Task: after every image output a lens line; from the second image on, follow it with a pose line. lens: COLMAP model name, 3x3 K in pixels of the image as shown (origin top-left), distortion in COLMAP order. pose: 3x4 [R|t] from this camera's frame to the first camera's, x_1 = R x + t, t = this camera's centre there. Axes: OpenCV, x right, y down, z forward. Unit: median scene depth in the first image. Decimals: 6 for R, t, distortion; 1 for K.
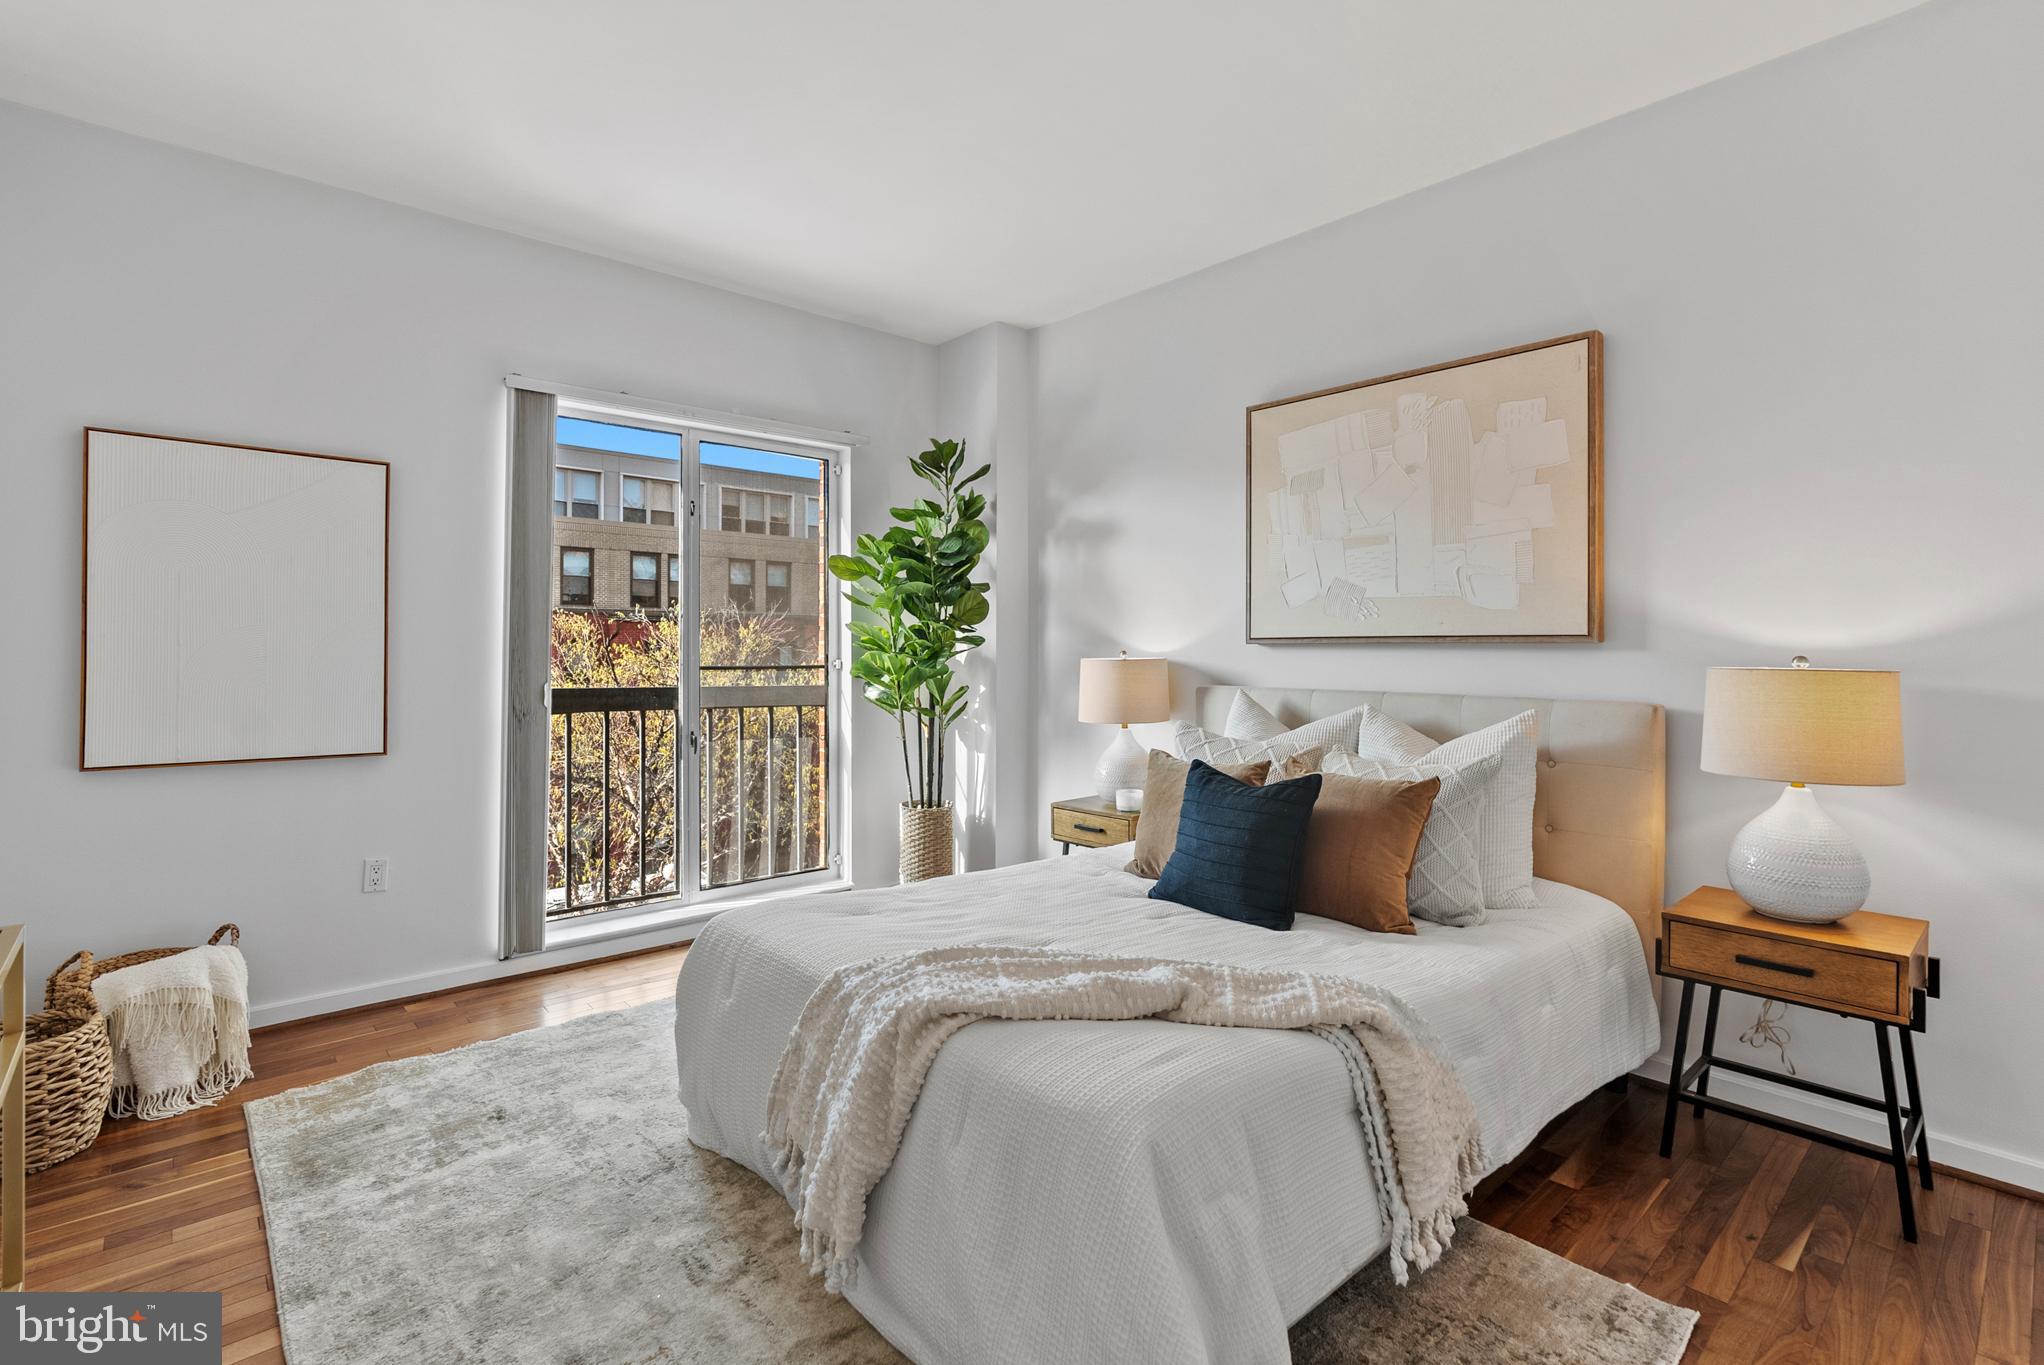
lens RADIAL K [[953.1, 0, 1024.2], [0, 953.1, 659.8], [0, 0, 1]] dist [-0.001037, -0.000095]
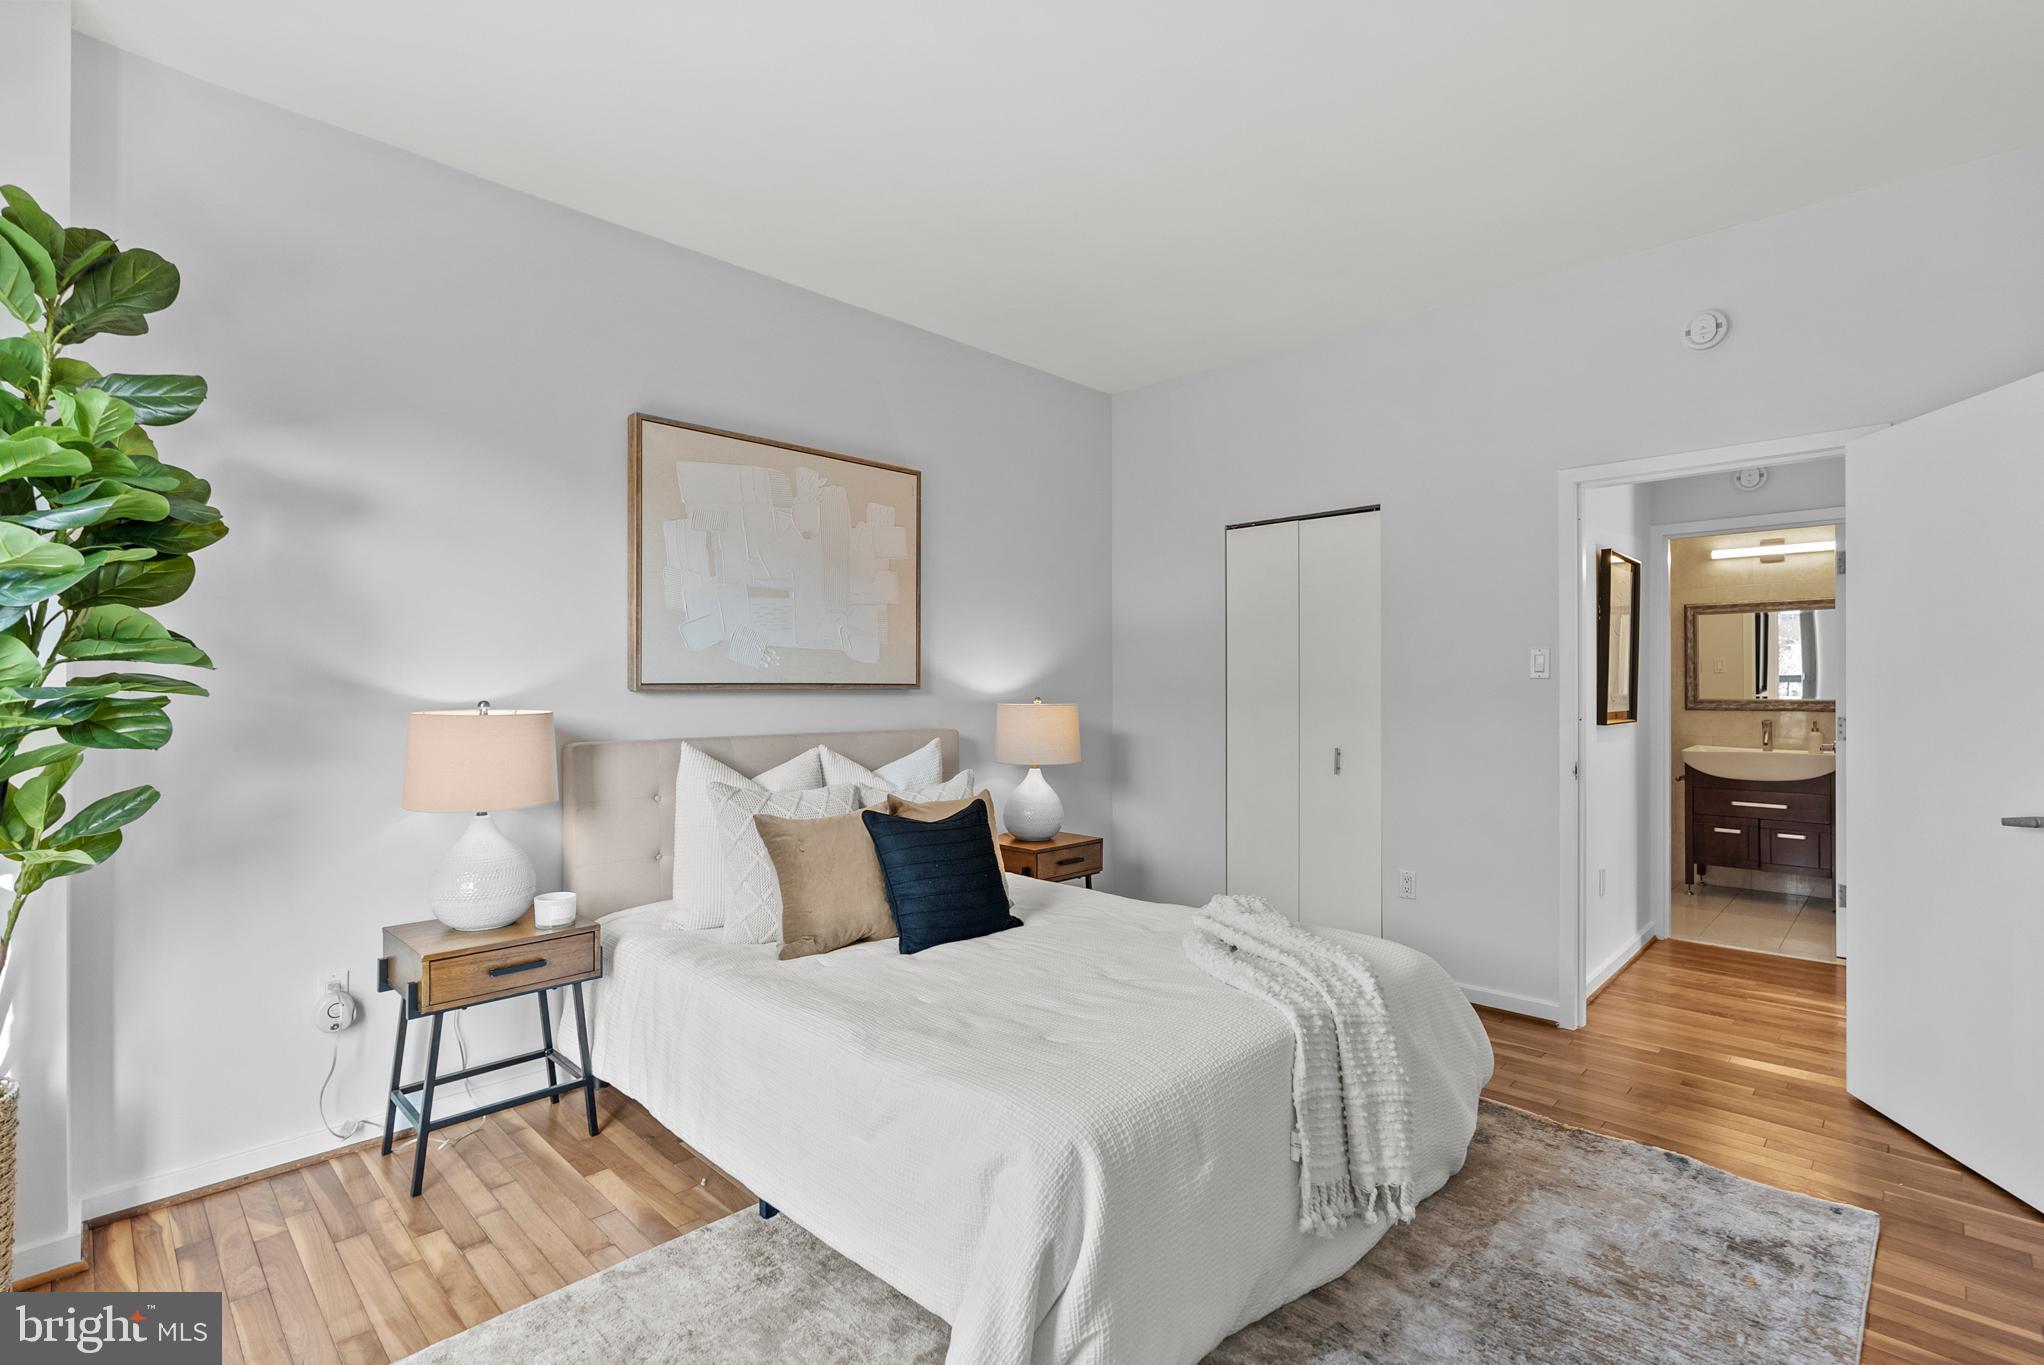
lens RADIAL K [[958.8, 0, 1022.0], [0, 958.8, 682.5], [0, 0, 1]] dist [-0.000104, -0.000025]
pose [[-0.053436, 0.004345, 0.998562, -0.699766], [0.013569, 0.999901, -0.003625, -0.018360], [-0.998479, 0.013356, -0.053489, 0.774261]]
